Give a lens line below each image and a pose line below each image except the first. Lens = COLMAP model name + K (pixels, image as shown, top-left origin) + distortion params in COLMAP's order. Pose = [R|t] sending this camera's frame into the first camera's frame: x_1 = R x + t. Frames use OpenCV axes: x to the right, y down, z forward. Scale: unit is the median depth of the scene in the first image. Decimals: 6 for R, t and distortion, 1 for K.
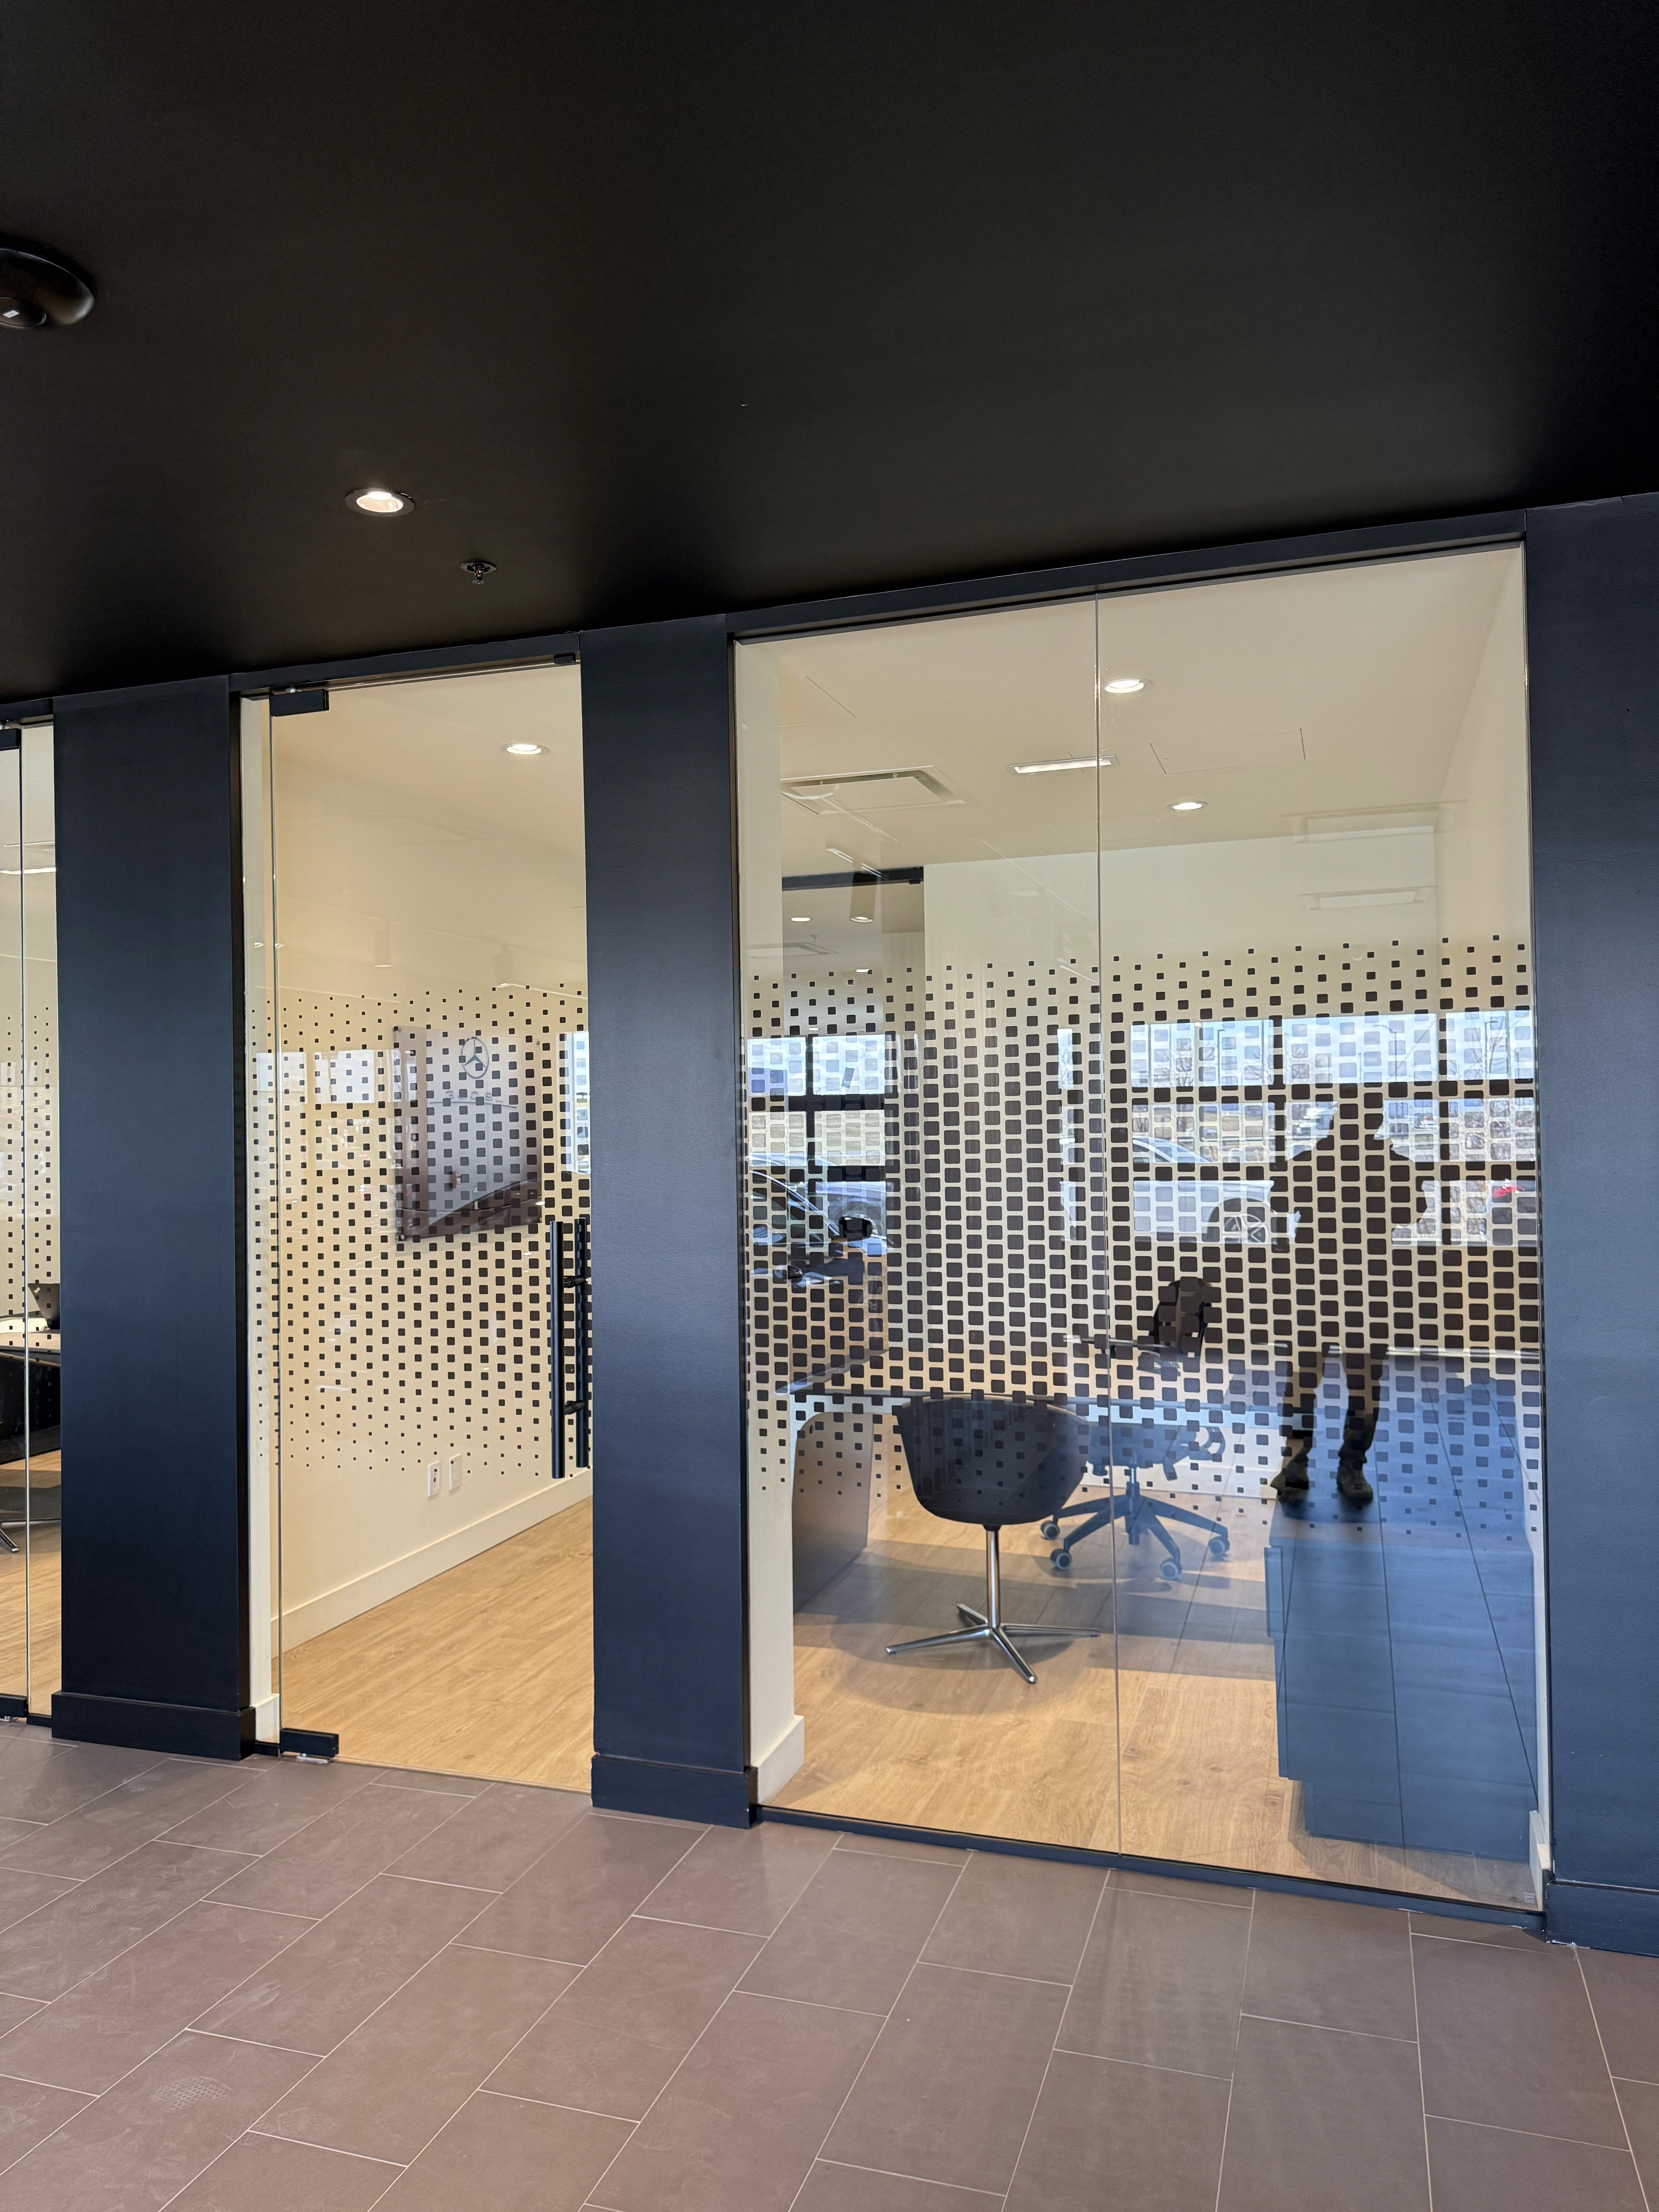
lens RADIAL K [[1573.2, 0, 904.1], [0, 1573.2, 1109.8], [0, 0, 1]] dist [0.102591, -0.079736]
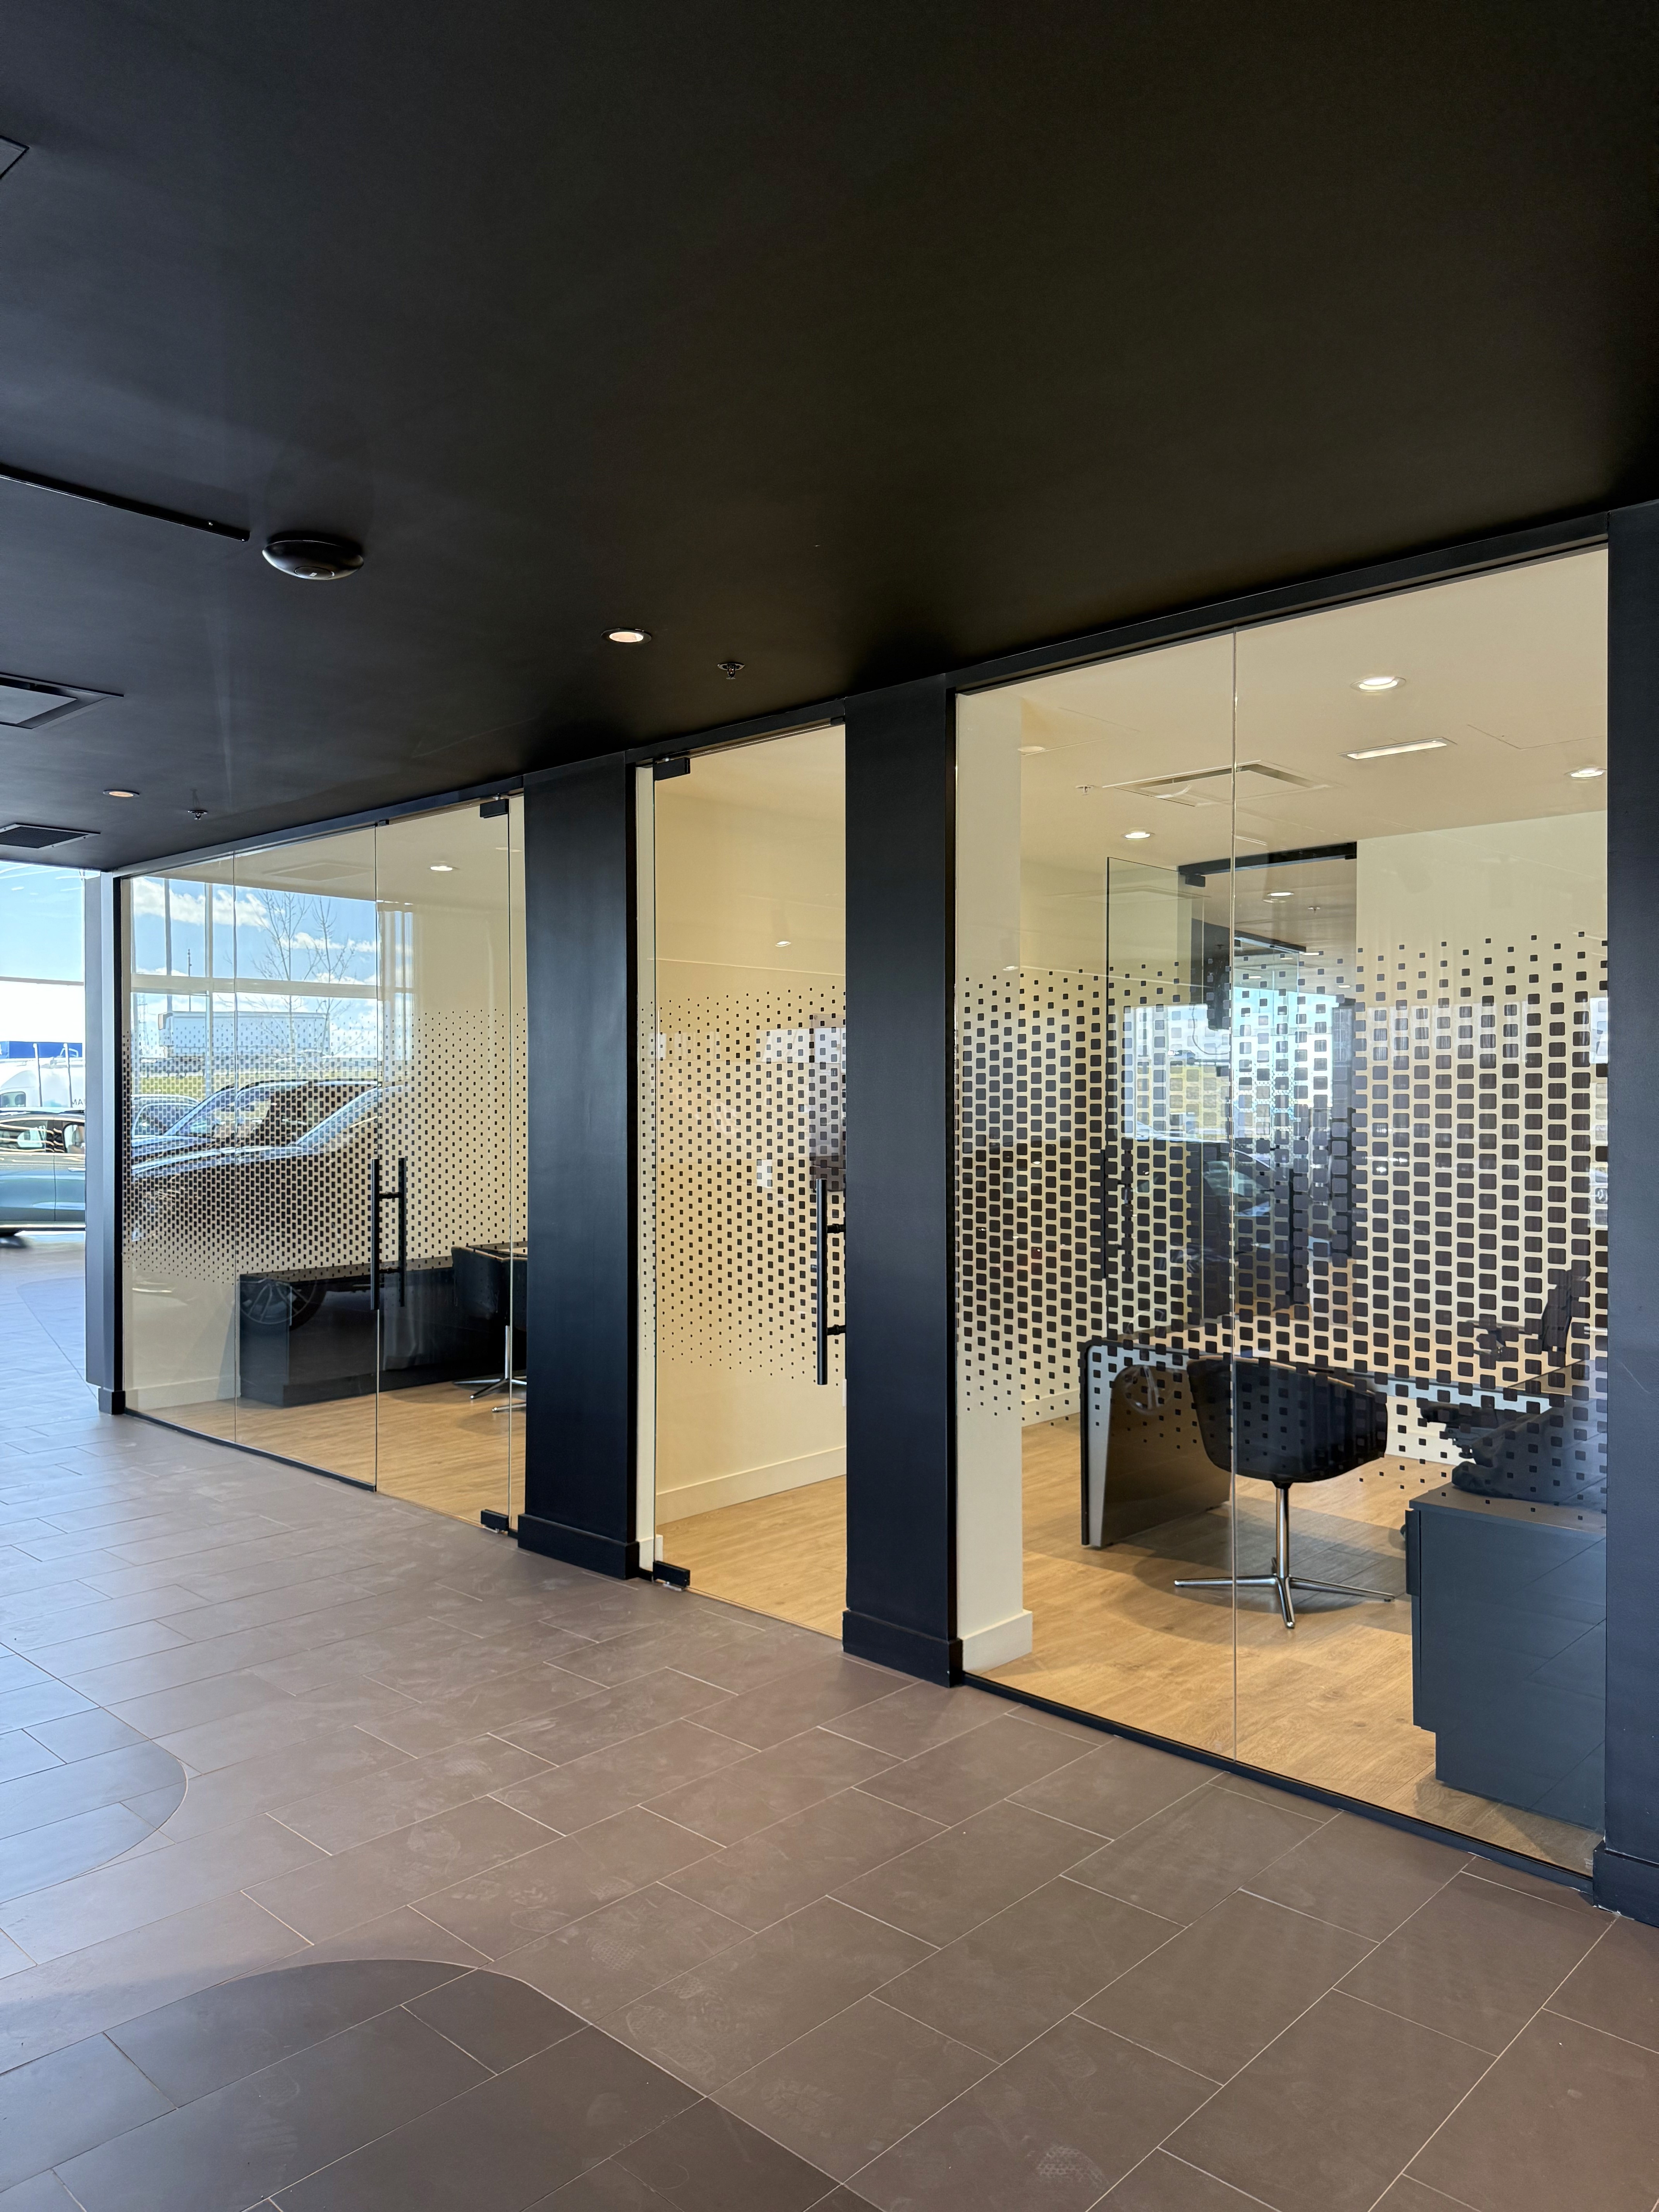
lens RADIAL K [[1506.7, 0, 829.5], [0, 1506.7, 1106.0], [0, 0, 1]] dist [0.168025, -0.120429]
pose [[0.920129, 0.014583, -0.391345, 0.226343], [-0.007284, 0.999771, 0.020129, -0.009342], [0.391549, -0.015671, 0.920024, -0.079424]]
